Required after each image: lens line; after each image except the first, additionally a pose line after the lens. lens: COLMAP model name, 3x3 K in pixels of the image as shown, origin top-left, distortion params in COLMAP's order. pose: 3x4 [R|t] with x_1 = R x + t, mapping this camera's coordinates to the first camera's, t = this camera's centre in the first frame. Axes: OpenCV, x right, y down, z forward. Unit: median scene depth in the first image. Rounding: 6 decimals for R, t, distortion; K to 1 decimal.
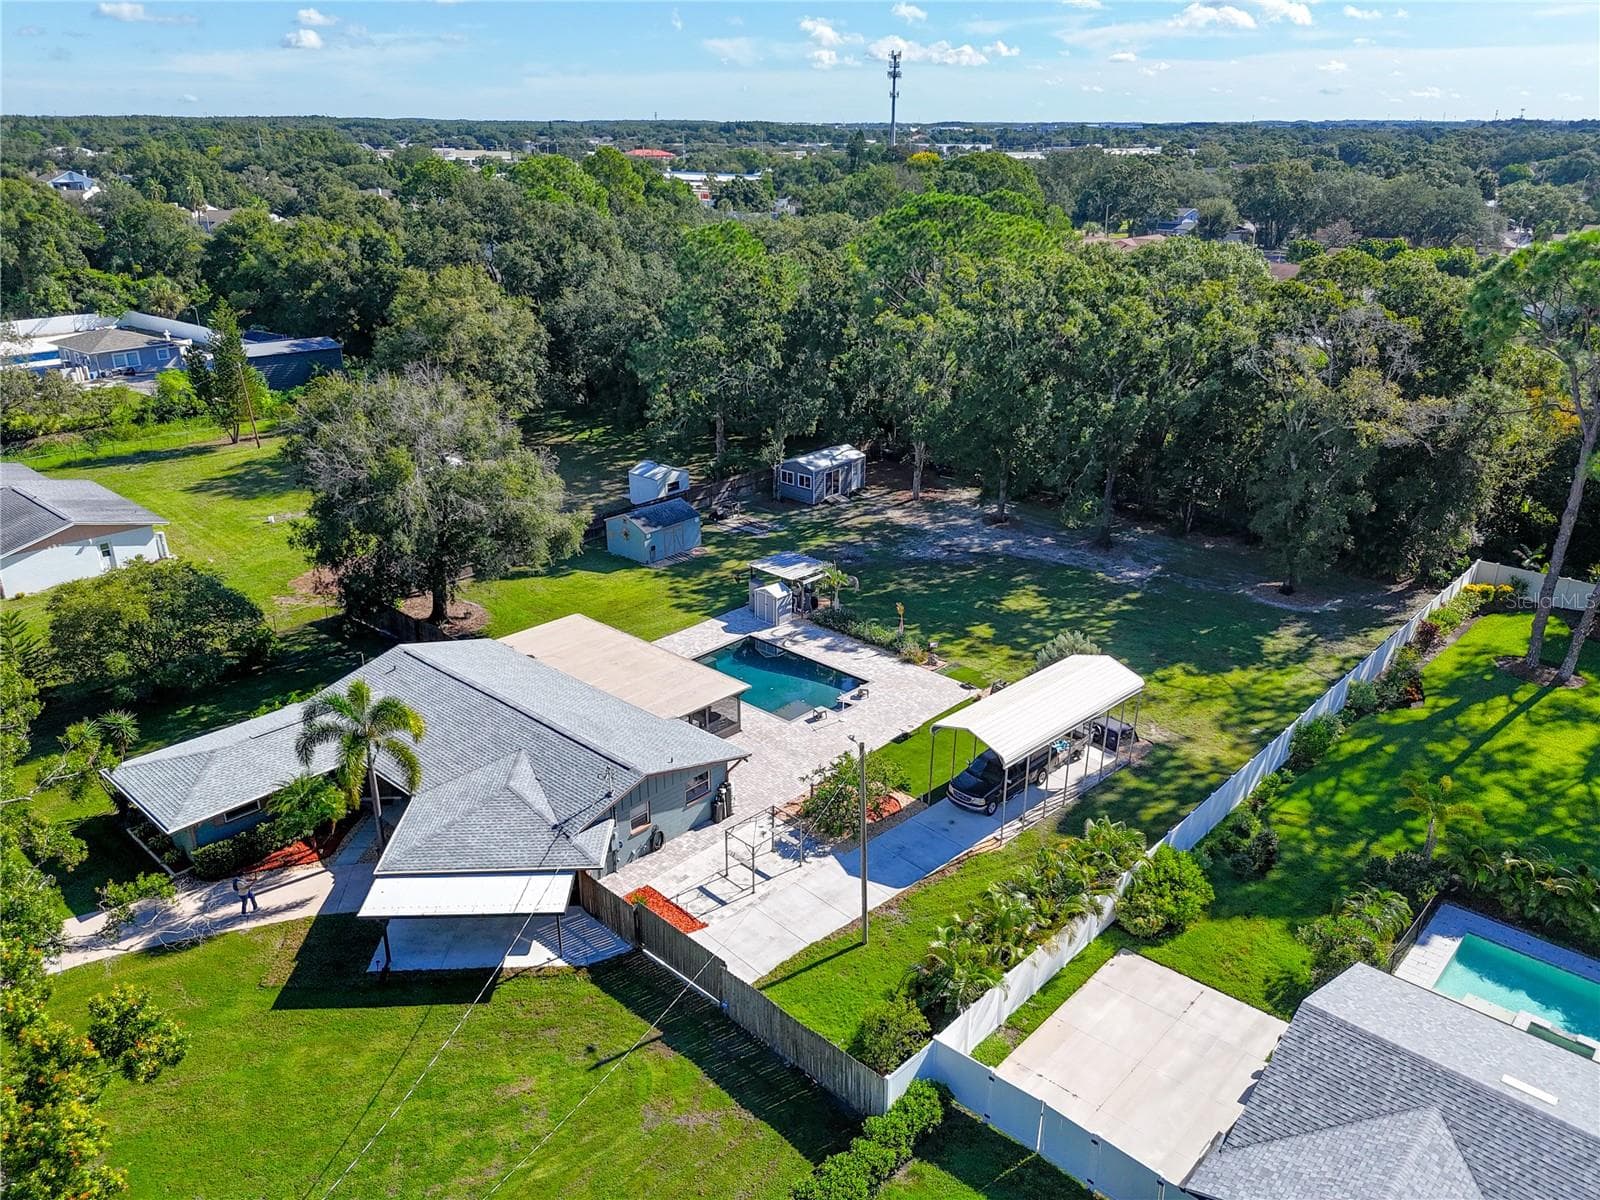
lens RADIAL K [[1175.9, 0, 795.7], [0, 1175.9, 610.8], [0, 0, 1]] dist [0.071232, -0.054199]
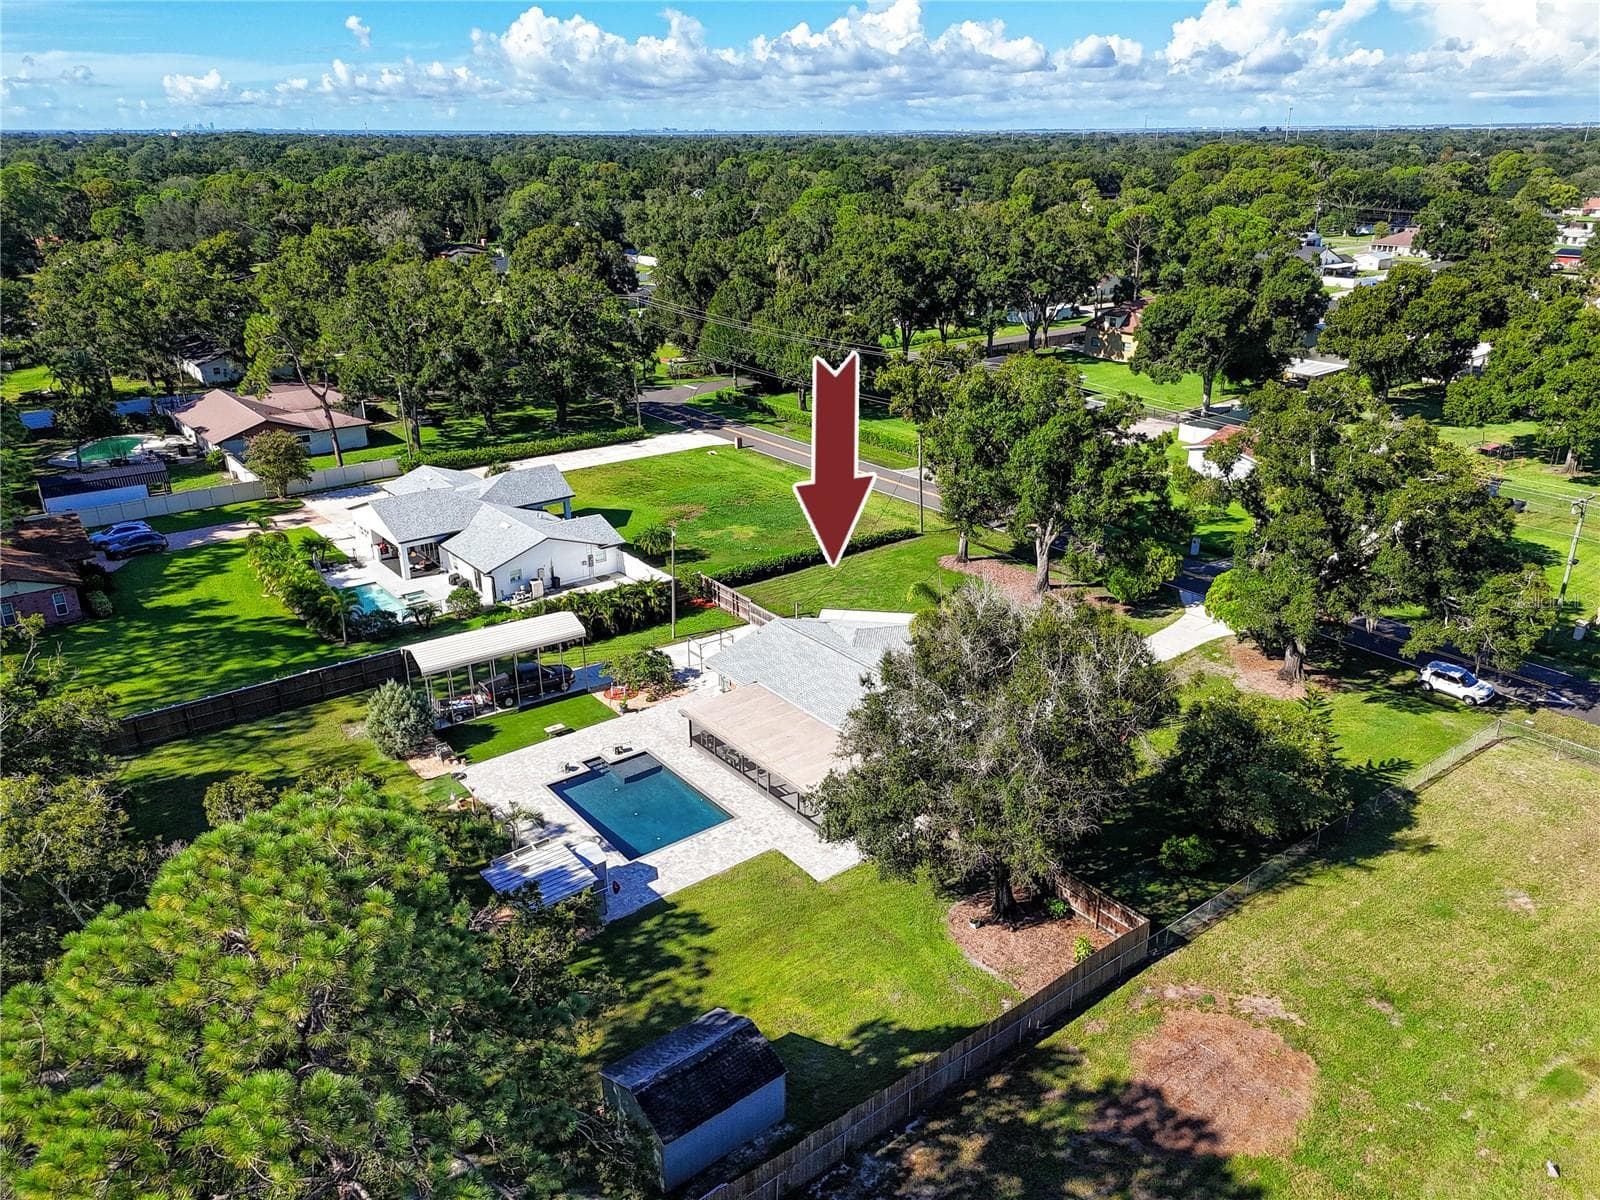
lens RADIAL K [[1176.9, 0, 797.7], [0, 1176.9, 595.0], [0, 0, 1]] dist [0.122369, -0.145623]
pose [[-0.988552, -0.057853, 0.139350, -0.241991], [0.053260, 0.730320, 0.681026, -0.636924], [-0.141169, 0.680651, -0.718878, 1.330760]]
